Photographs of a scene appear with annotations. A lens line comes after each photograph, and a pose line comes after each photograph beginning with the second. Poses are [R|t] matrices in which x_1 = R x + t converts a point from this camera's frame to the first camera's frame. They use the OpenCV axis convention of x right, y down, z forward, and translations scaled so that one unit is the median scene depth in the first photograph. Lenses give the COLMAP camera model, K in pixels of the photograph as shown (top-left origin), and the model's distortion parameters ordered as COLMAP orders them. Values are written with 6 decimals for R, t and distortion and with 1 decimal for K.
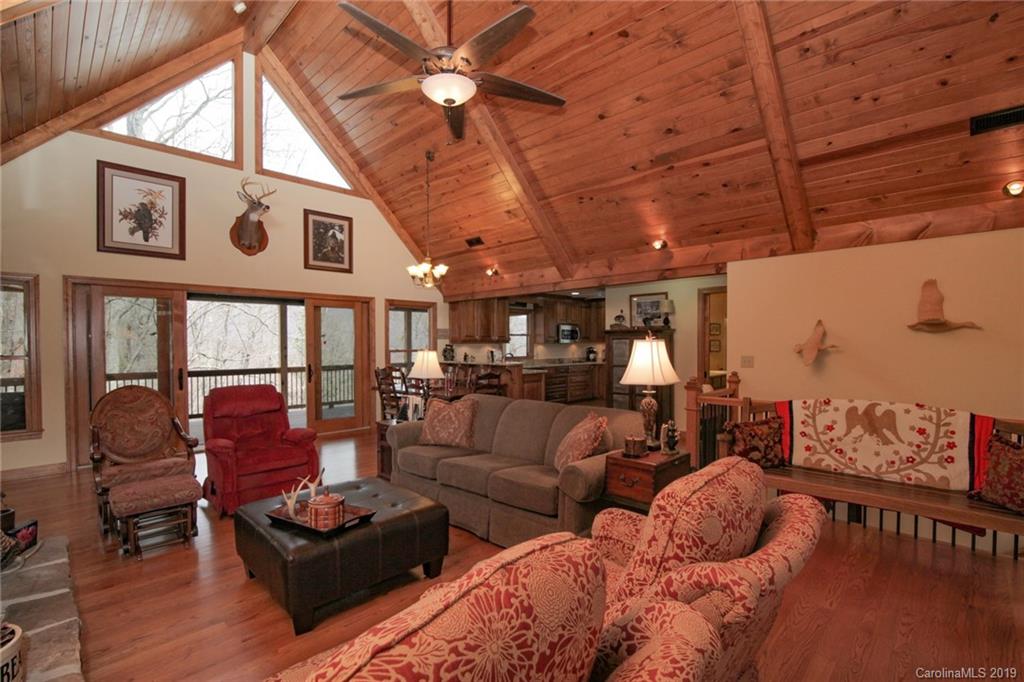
lens RADIAL K [[469.1, 0, 512.2], [0, 469.1, 351.0], [0, 0, 1]] dist [-0.019470, 0.001024]
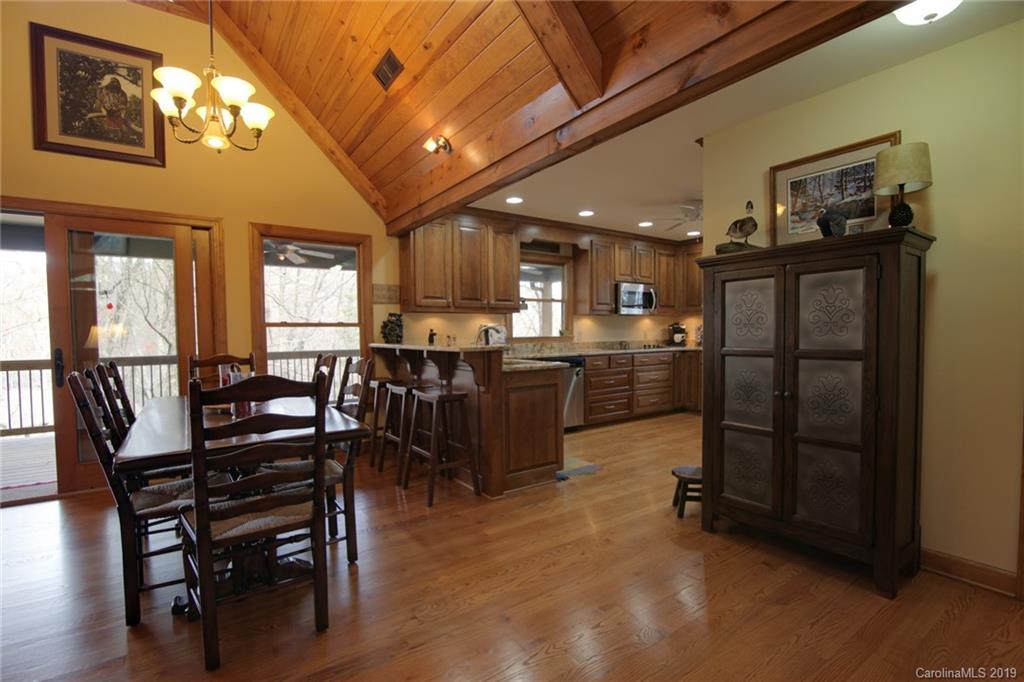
lens RADIAL K [[469.1, 0, 512.2], [0, 469.1, 351.0], [0, 0, 1]] dist [-0.019470, 0.001024]
pose [[0.982265, 0.000470, -0.187497, 0.150377], [0.004354, 0.999670, 0.025316, 0.024854], [0.187447, -0.025683, 0.981939, 0.760911]]
